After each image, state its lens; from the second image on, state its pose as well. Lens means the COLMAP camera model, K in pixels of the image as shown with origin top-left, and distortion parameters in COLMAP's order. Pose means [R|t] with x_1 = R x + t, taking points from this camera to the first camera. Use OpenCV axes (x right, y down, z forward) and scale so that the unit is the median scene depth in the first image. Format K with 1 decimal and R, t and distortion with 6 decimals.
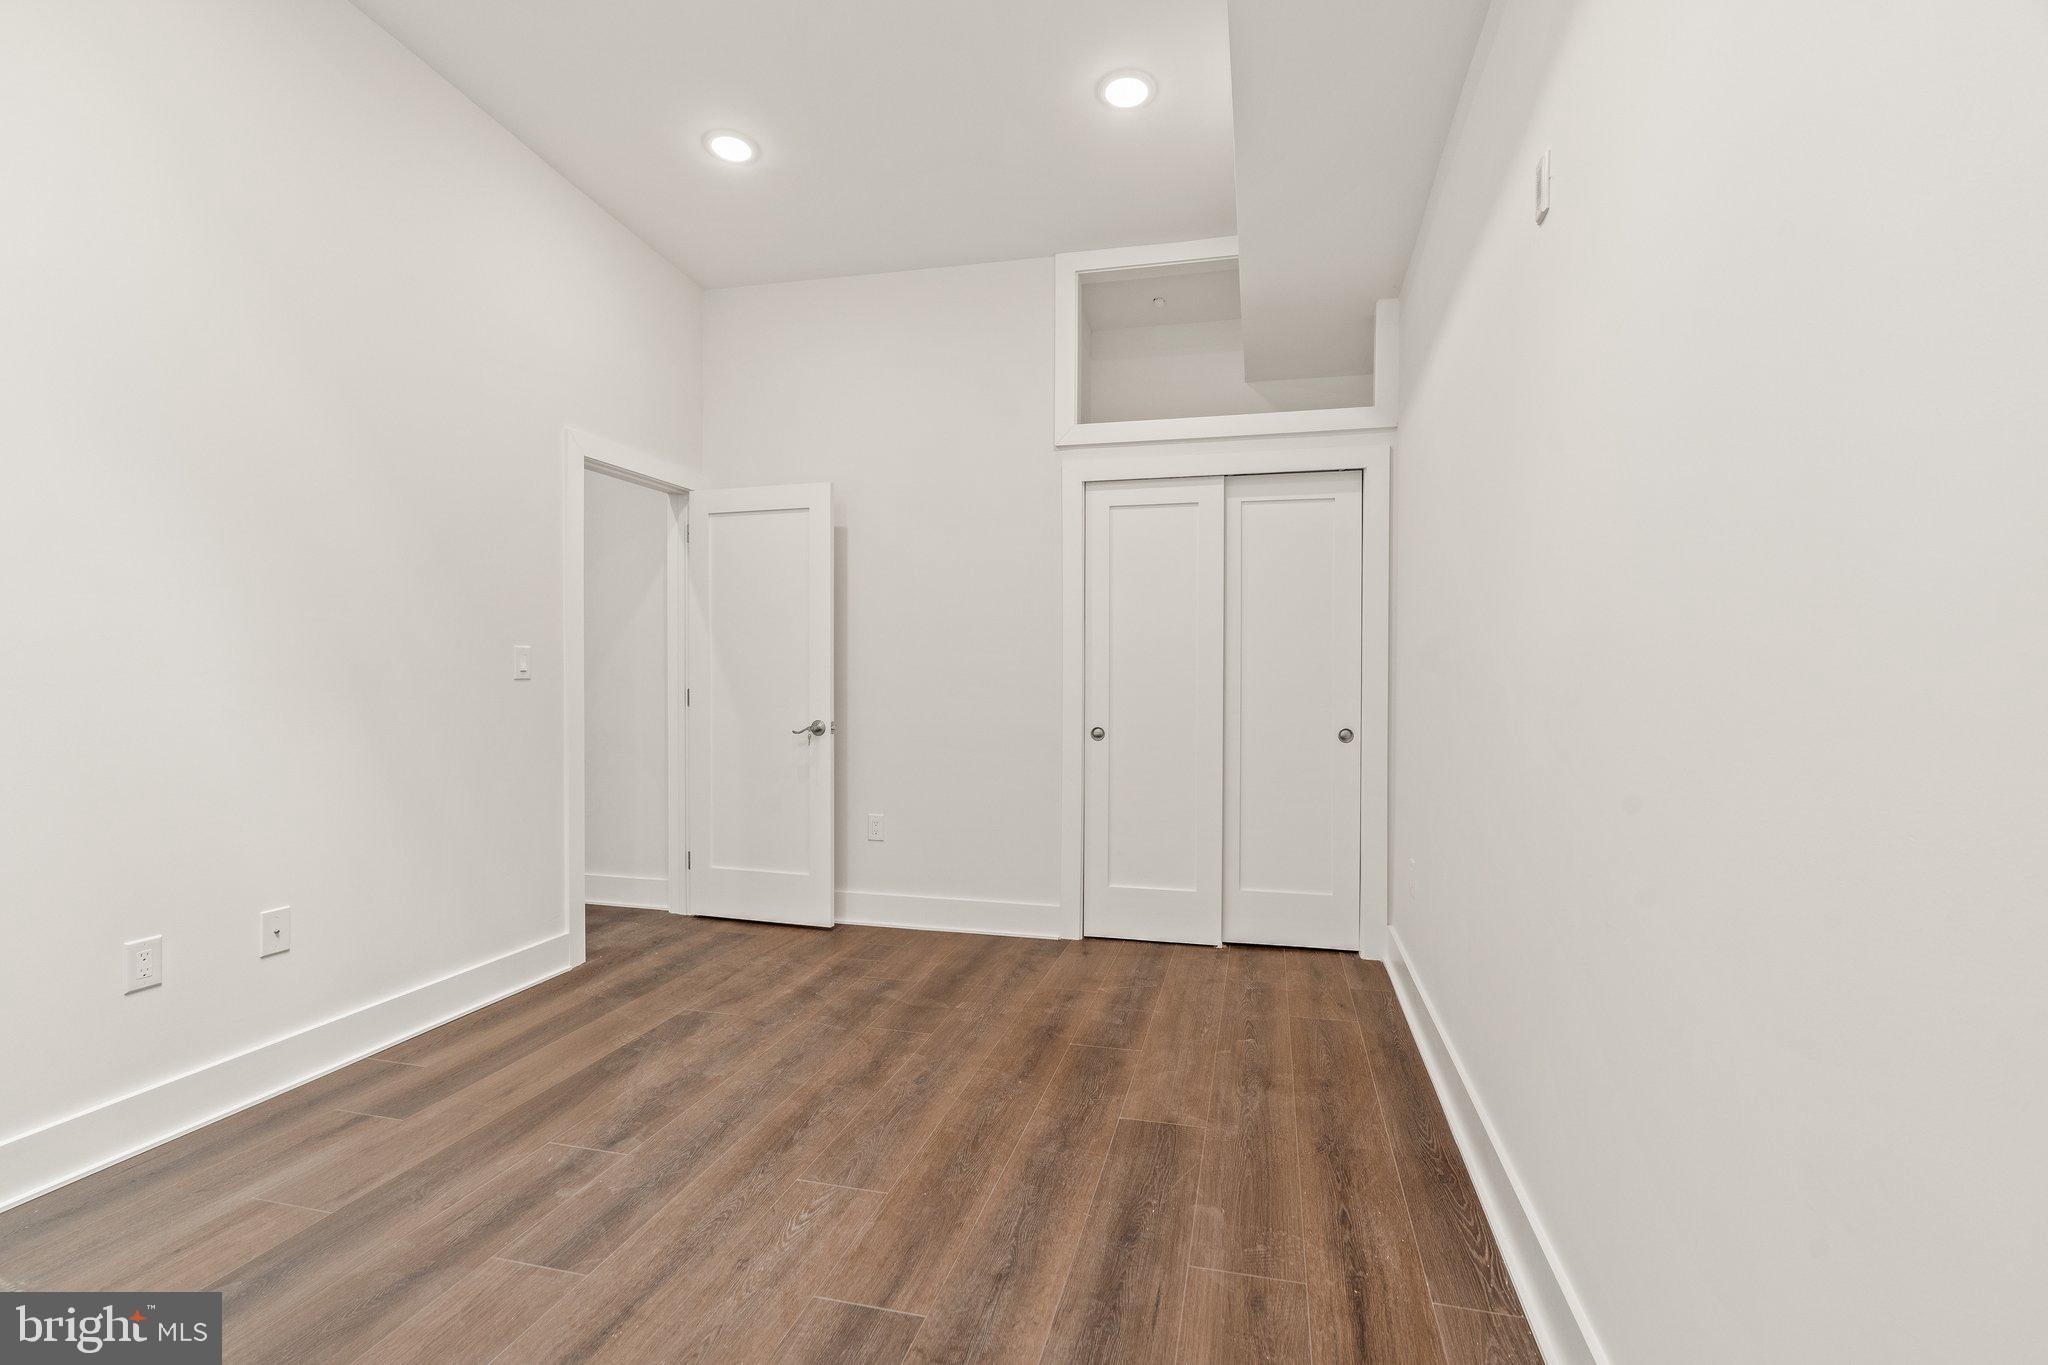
lens RADIAL K [[937.1, 0, 1024.7], [0, 937.1, 678.8], [0, 0, 1]] dist [0.003509, 0.000249]
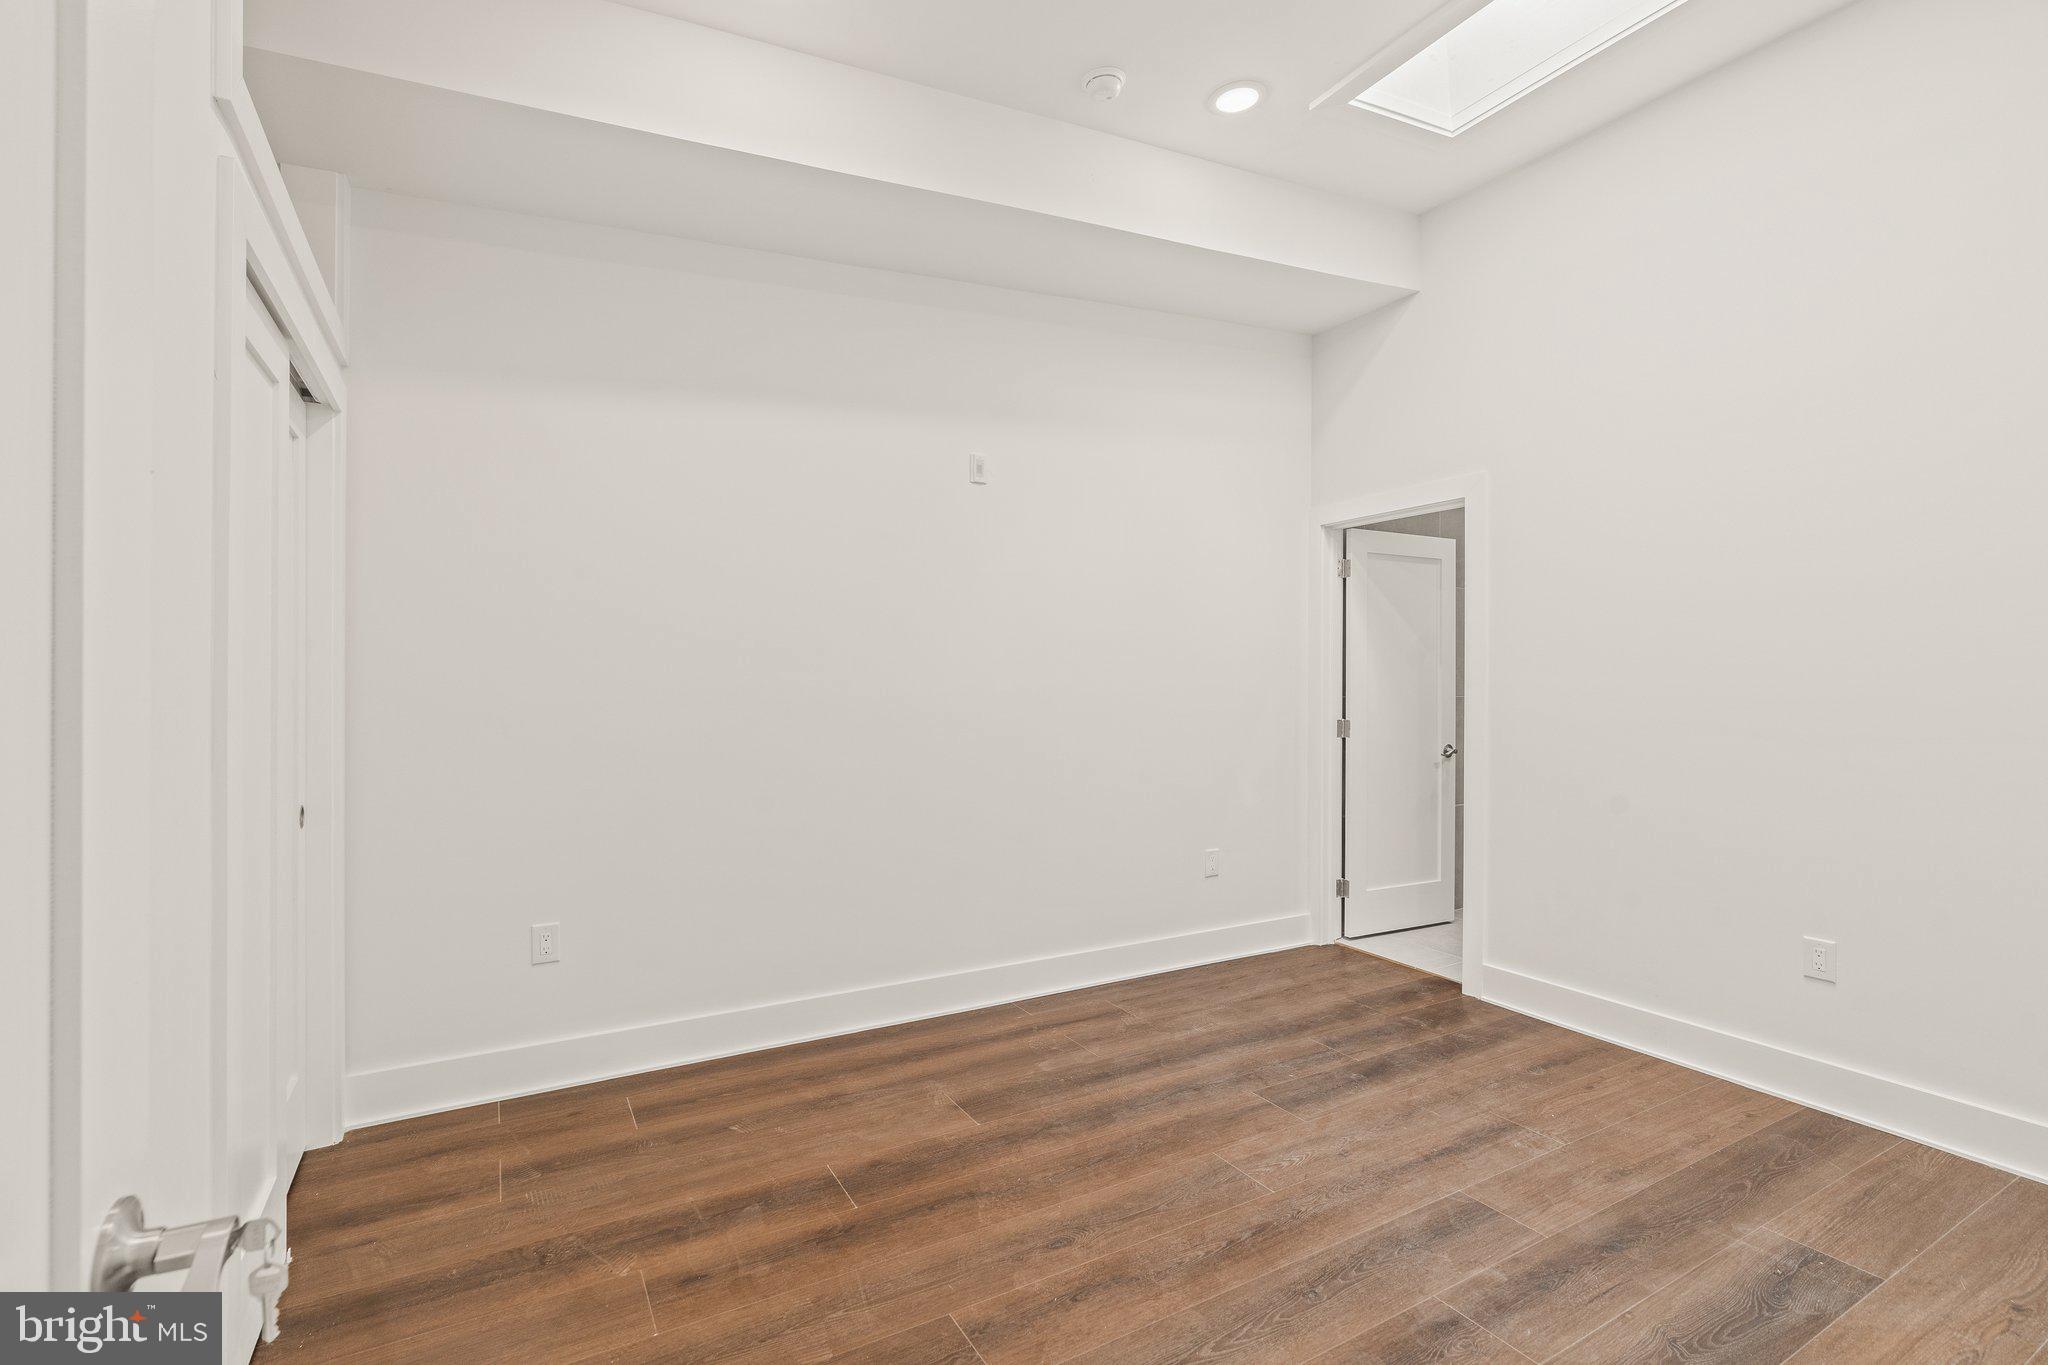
lens RADIAL K [[937.1, 0, 1022.9], [0, 937.1, 681.3], [0, 0, 1]] dist [0.003509, 0.000249]
pose [[-0.703321, -0.006283, 0.710844, -0.760826], [-0.001283, 0.999971, 0.007569, -0.062279], [-0.710871, 0.004412, -0.703309, 1.854709]]
